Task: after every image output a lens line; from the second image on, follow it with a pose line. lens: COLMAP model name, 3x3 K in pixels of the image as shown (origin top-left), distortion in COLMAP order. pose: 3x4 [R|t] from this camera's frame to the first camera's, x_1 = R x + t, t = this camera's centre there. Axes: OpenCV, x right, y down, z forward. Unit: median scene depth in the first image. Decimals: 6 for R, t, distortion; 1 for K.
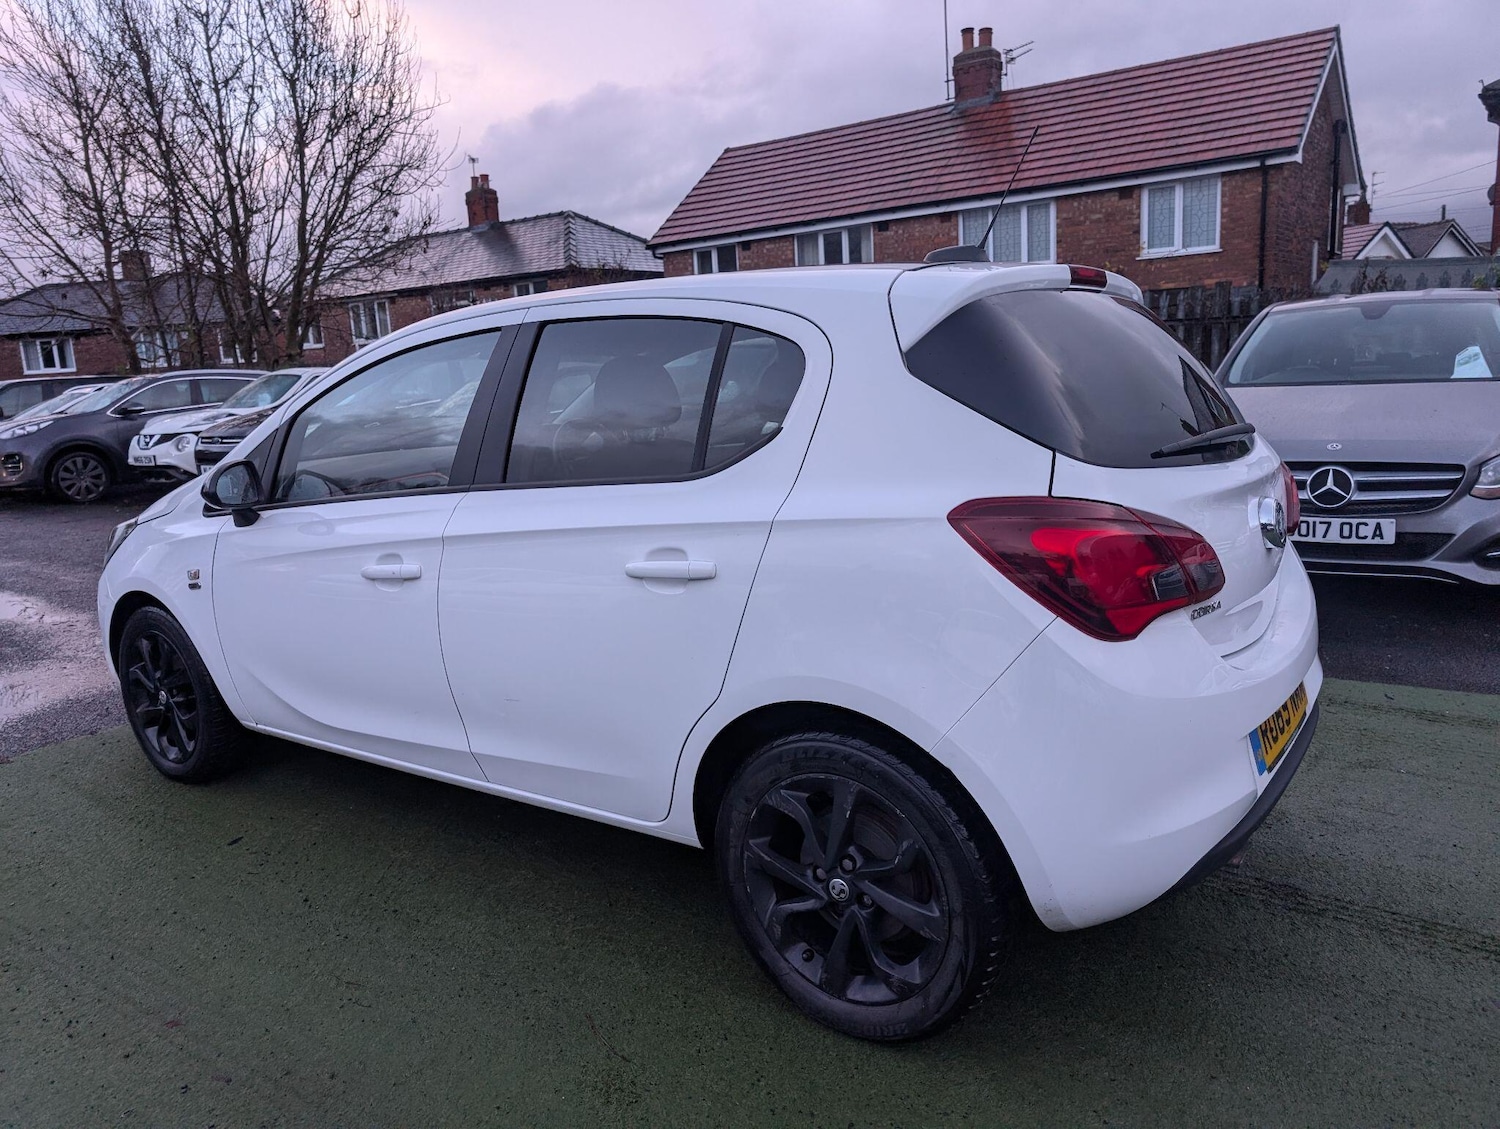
lens RADIAL K [[1074.8, 0, 734.5], [0, 1074.8, 568.1], [0, 0, 1]] dist [0.020212, -0.018128]
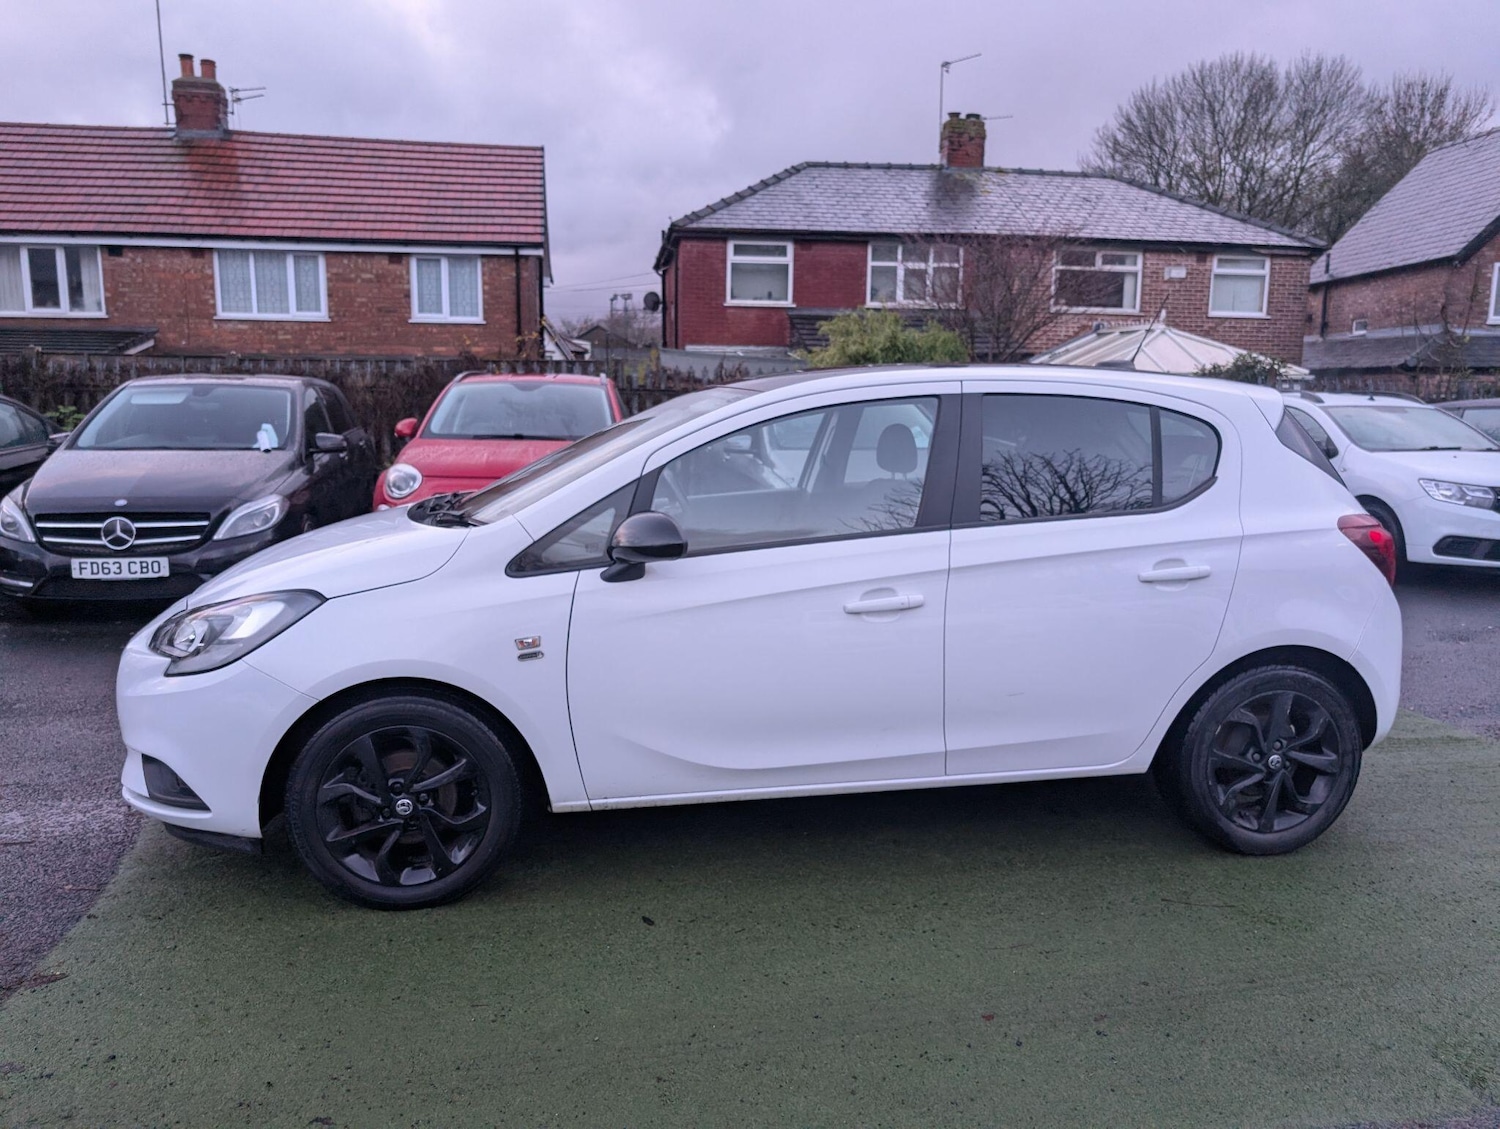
lens RADIAL K [[1073.2, 0, 738.9], [0, 1073.2, 564.9], [0, 0, 1]] dist [0.017103, -0.012748]
pose [[0.696387, -0.055539, 0.715515, -0.175708], [0.091357, 0.995750, -0.011624, -0.005539], [-0.711828, 0.073462, 0.698501, 0.046253]]
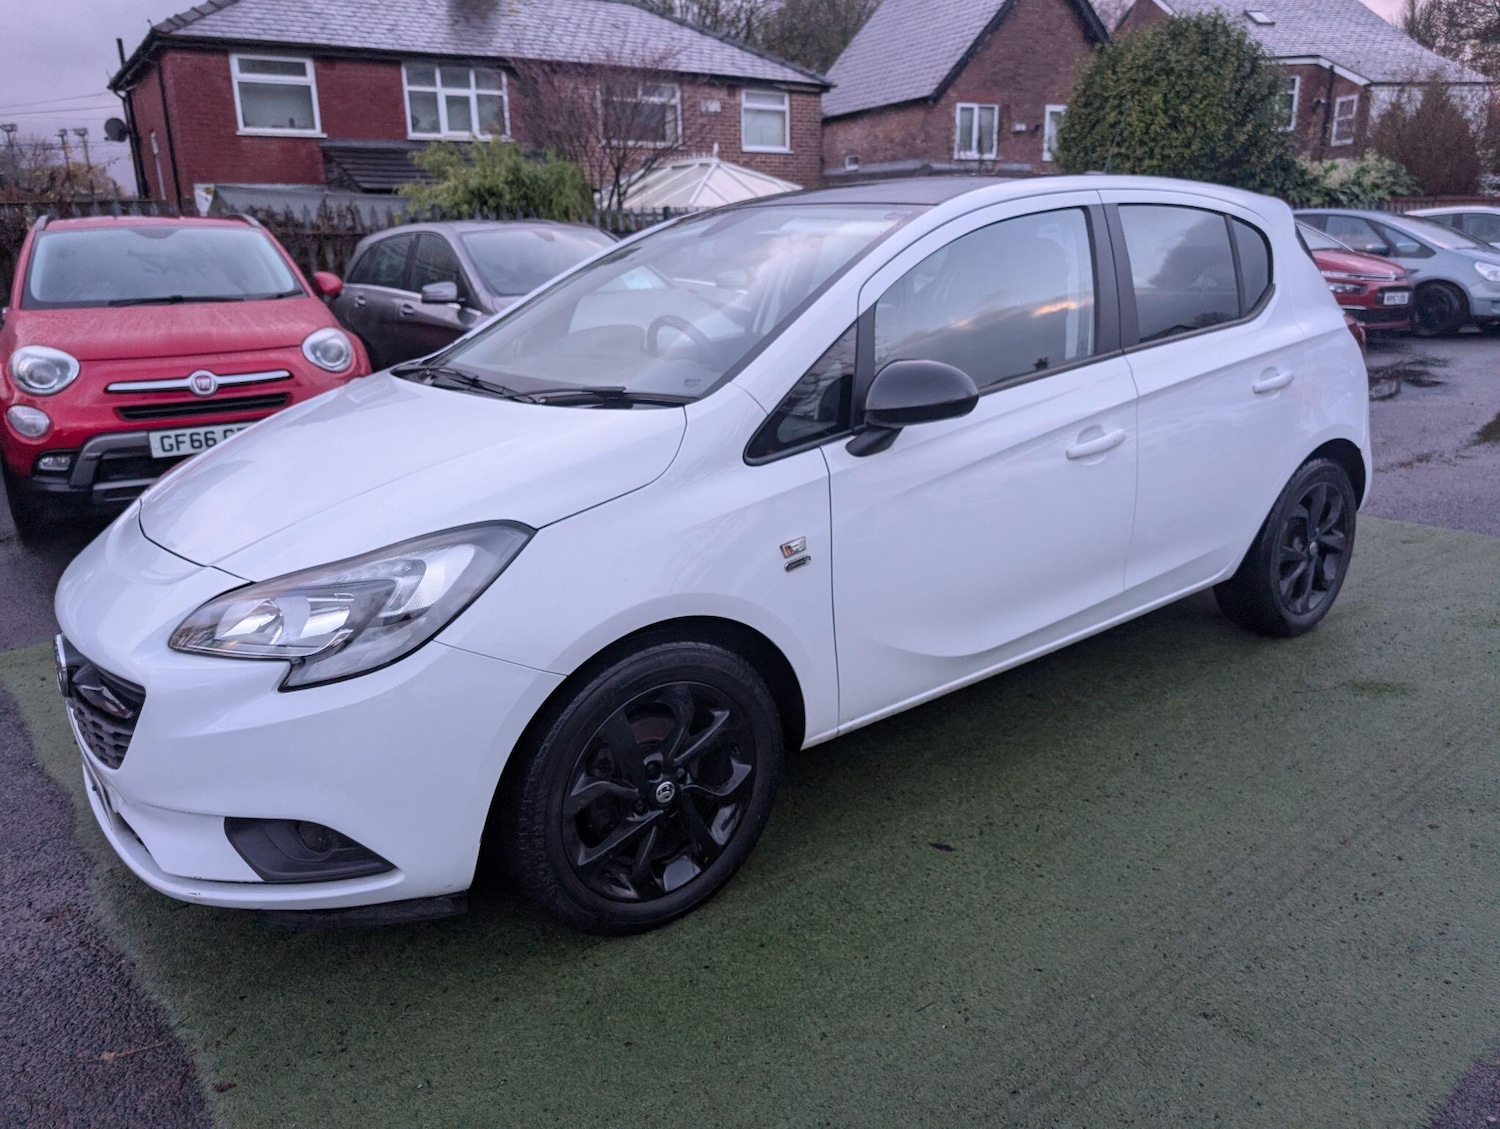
lens RADIAL K [[1073.2, 0, 745.3], [0, 1073.2, 545.4], [0, 0, 1]] dist [0.017103, -0.012748]
pose [[0.291681, -0.223653, 0.930001, -0.198108], [0.190190, 0.966427, 0.172762, -0.020440], [-0.937417, 0.126486, 0.324425, 0.142272]]
